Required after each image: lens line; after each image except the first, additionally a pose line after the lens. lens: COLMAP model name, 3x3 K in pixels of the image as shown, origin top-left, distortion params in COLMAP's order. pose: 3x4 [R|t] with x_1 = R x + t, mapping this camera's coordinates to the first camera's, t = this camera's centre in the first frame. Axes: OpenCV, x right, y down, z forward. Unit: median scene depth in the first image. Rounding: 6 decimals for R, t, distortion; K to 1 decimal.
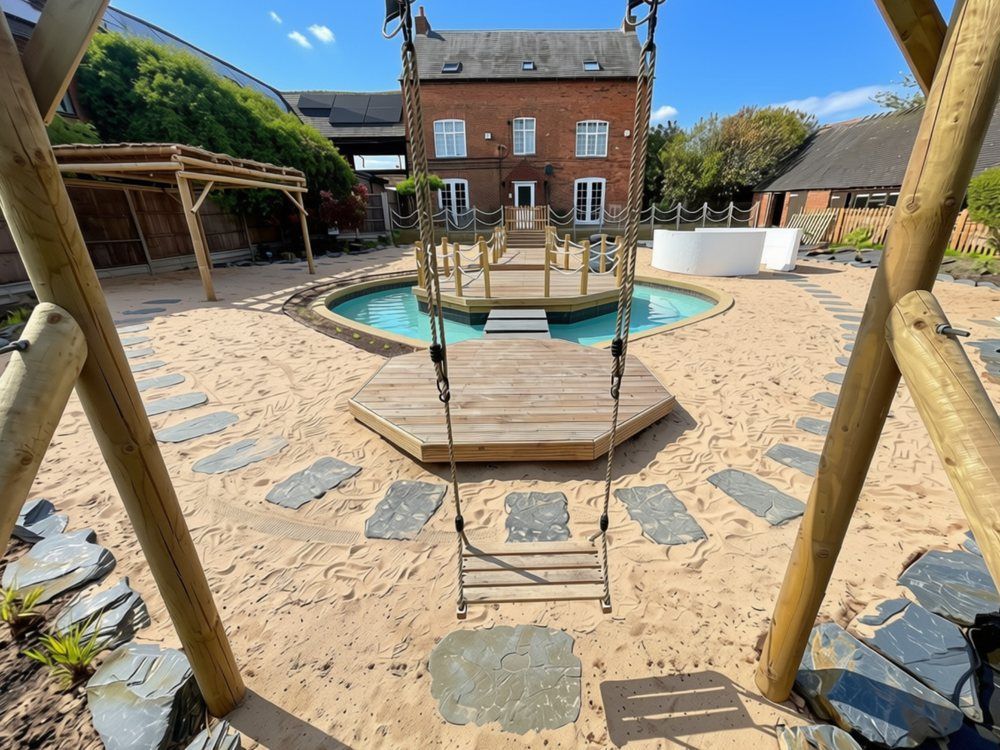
lens RADIAL K [[422.8, 0, 521.9], [0, 422.8, 372.6], [0, 0, 1]] dist [-0.001172, 0.000006]
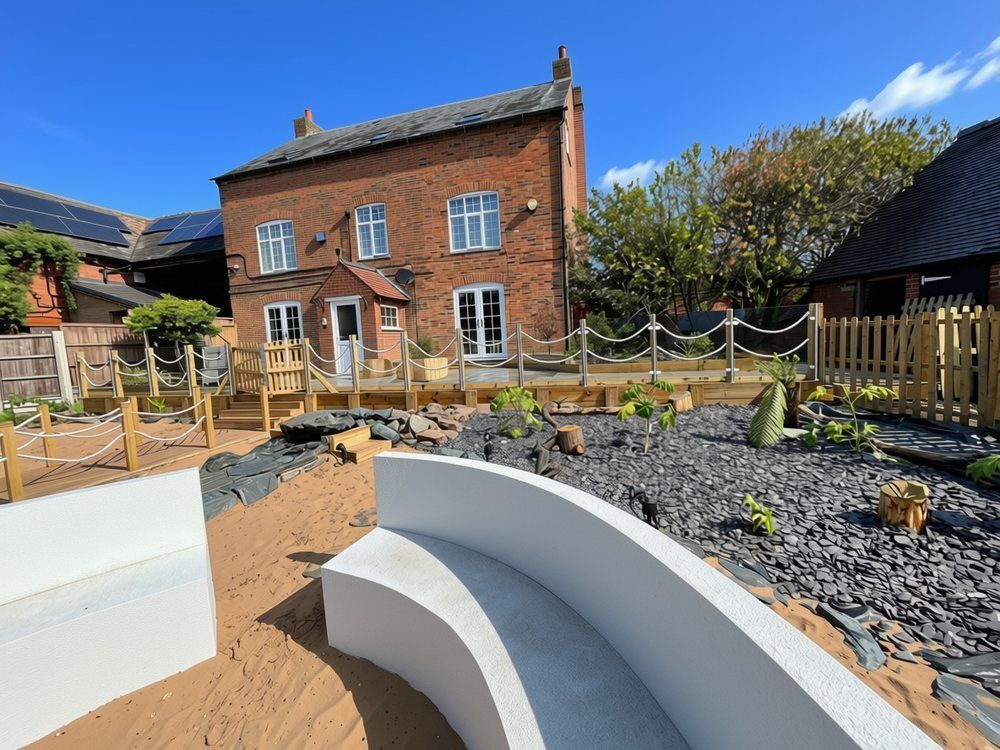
lens RADIAL K [[402.9, 0, 497.6], [0, 402.9, 370.3], [0, 0, 1]] dist [-0.001761, -0.000730]
pose [[0.961684, -0.017964, -0.273571, 0.350667], [-0.052185, 0.967613, -0.246985, -0.224957], [0.269148, 0.251797, 0.929601, 0.555109]]
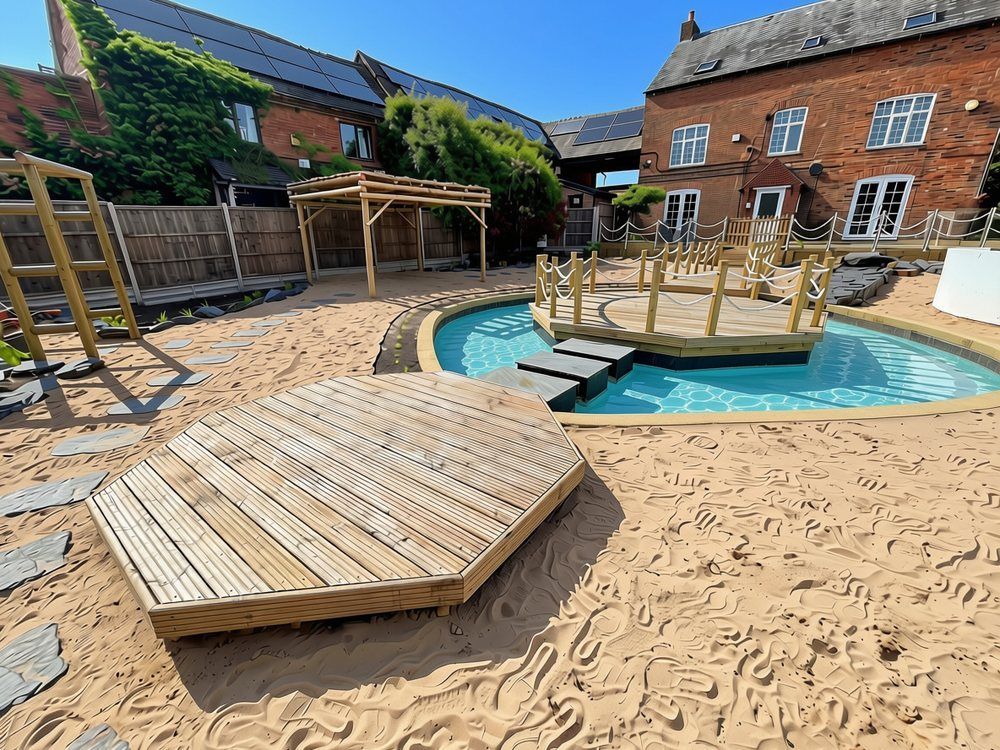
lens RADIAL K [[402.9, 0, 497.6], [0, 402.9, 370.3], [0, 0, 1]] dist [-0.001761, -0.000730]
pose [[0.802218, 0.189475, -0.566168, 0.084901], [-0.202491, 0.978445, 0.040533, -0.028382], [0.561644, 0.082127, 0.823293, 0.088256]]
